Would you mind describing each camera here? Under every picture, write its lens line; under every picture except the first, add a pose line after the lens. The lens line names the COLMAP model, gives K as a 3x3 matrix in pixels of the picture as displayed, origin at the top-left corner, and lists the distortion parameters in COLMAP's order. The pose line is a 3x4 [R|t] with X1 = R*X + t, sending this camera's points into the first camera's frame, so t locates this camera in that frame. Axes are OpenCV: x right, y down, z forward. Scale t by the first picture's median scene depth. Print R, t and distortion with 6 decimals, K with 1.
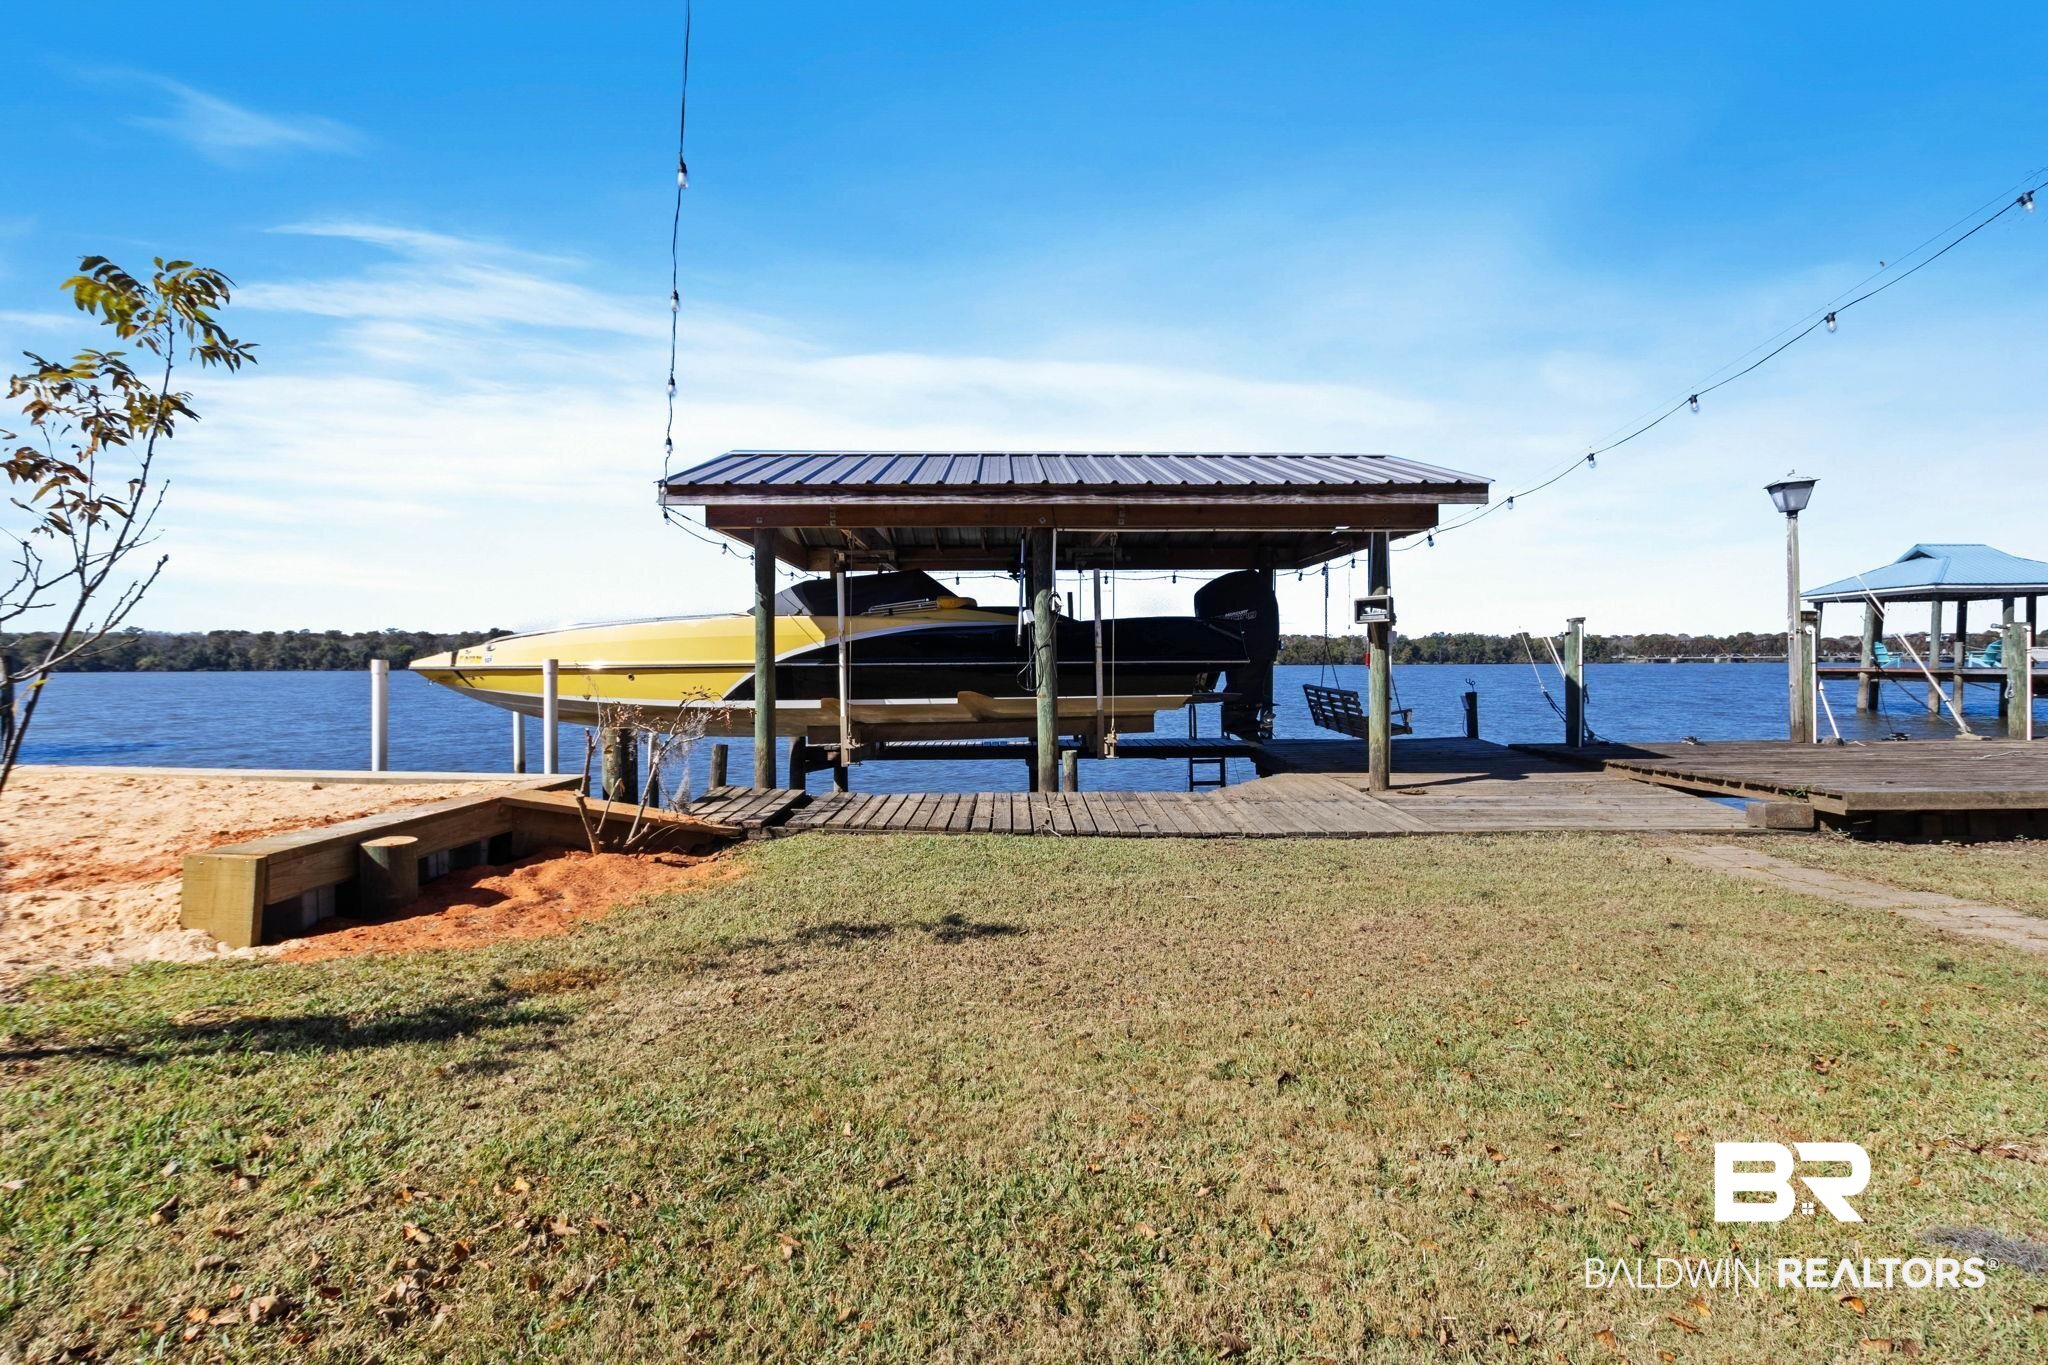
lens RADIAL K [[951.6, 0, 1023.4], [0, 951.6, 672.3], [0, 0, 1]] dist [-0.001204, -0.000501]
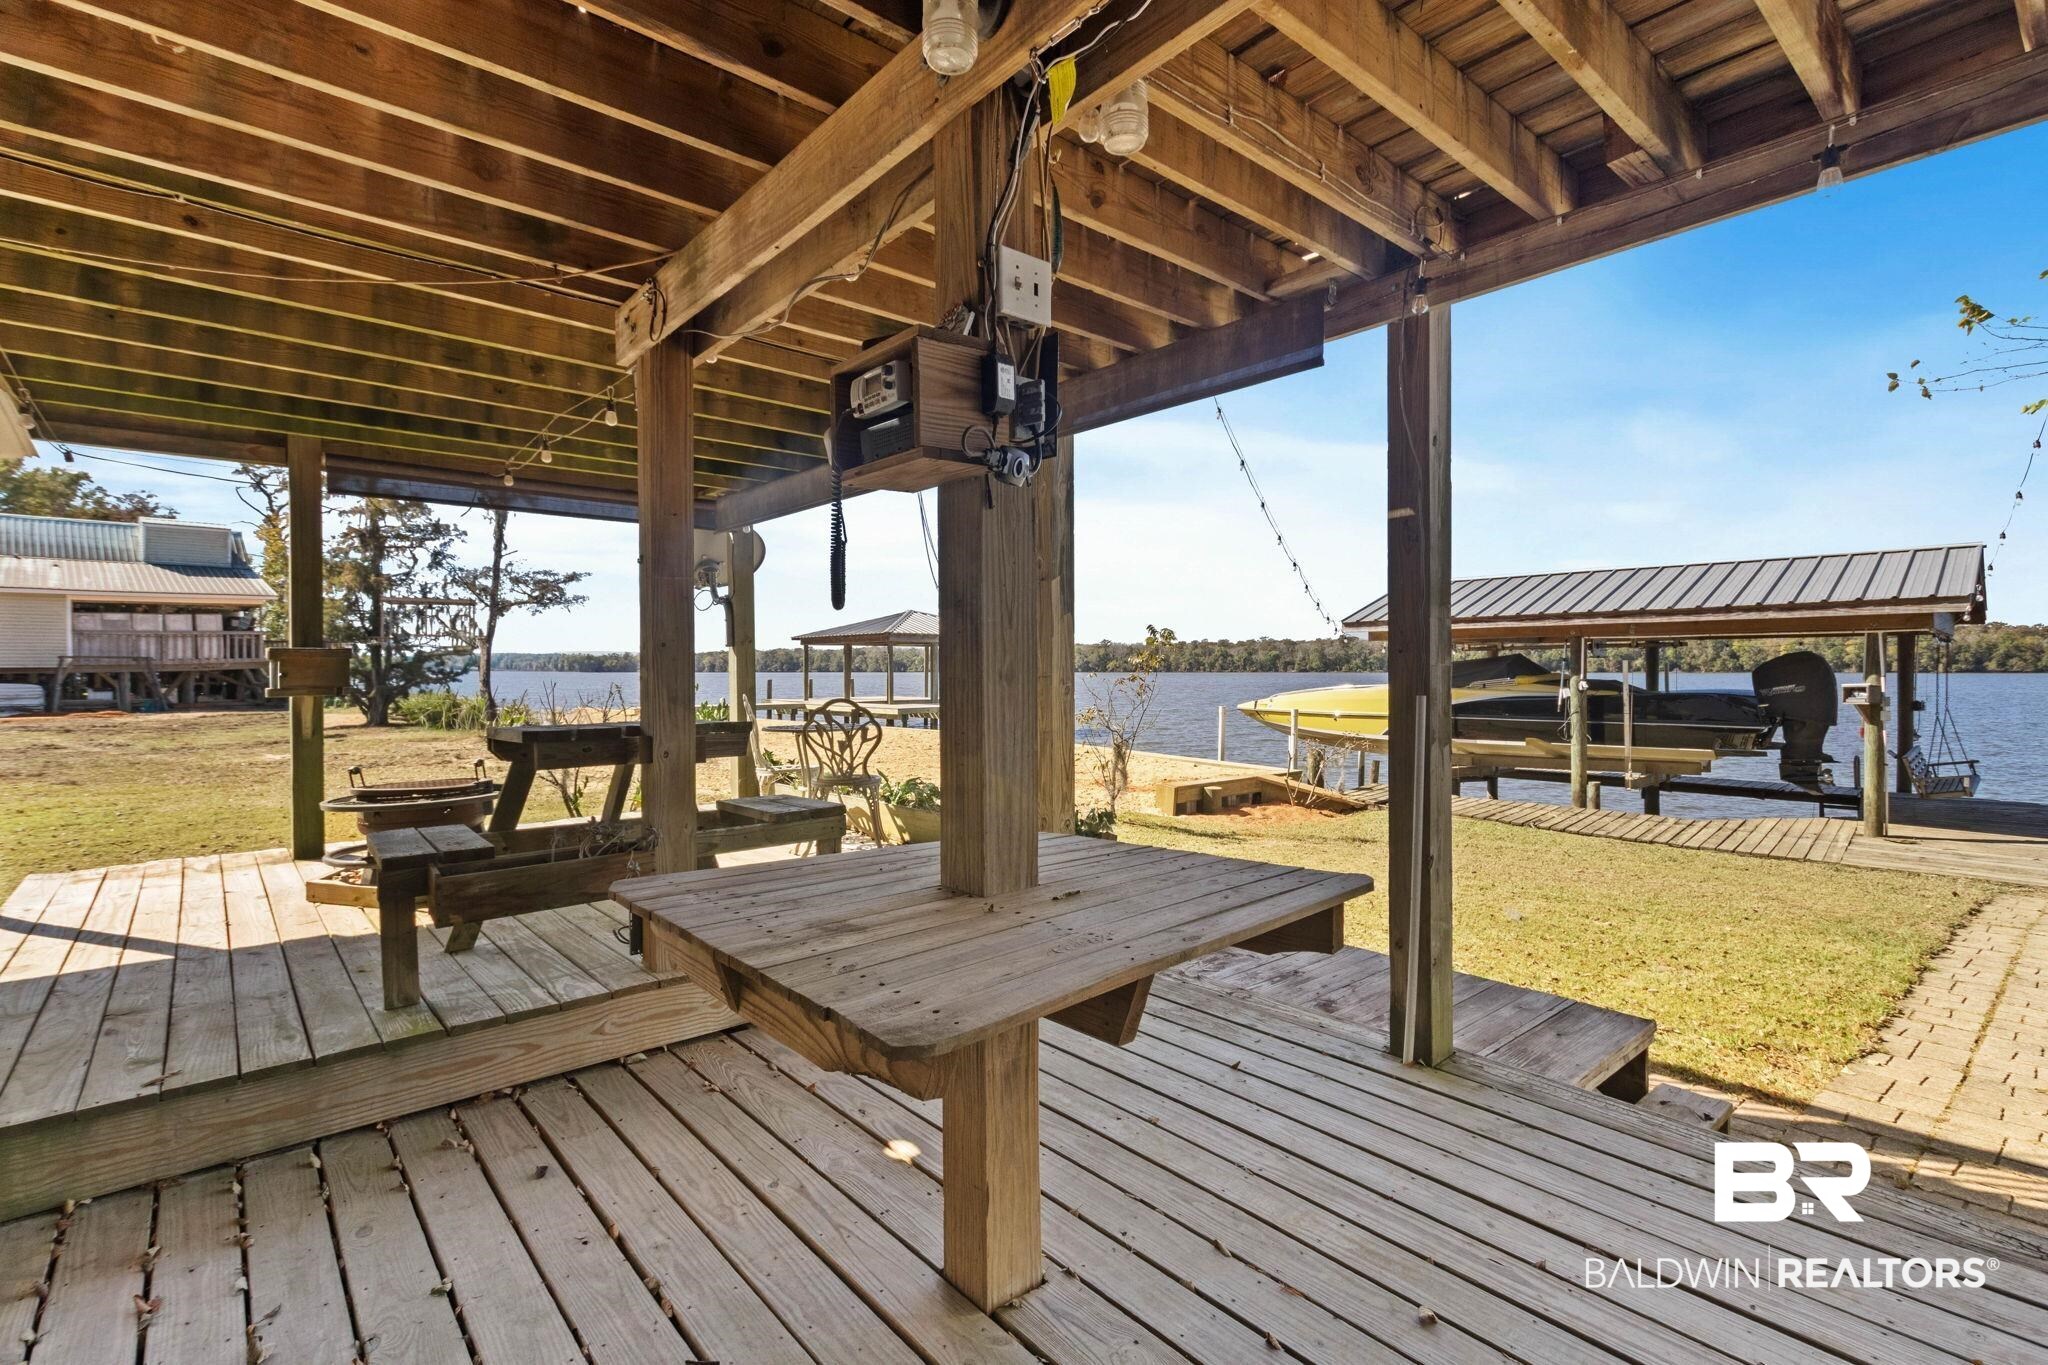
lens RADIAL K [[944.0, 0, 1032.2], [0, 944.0, 704.0], [0, 0, 1]] dist [-0.002595, -0.000327]
pose [[0.676276, 0.032491, -0.735932, 0.534135], [-0.008282, 0.999299, 0.036507, -0.087305], [0.736602, -0.018594, 0.676071, -0.666225]]
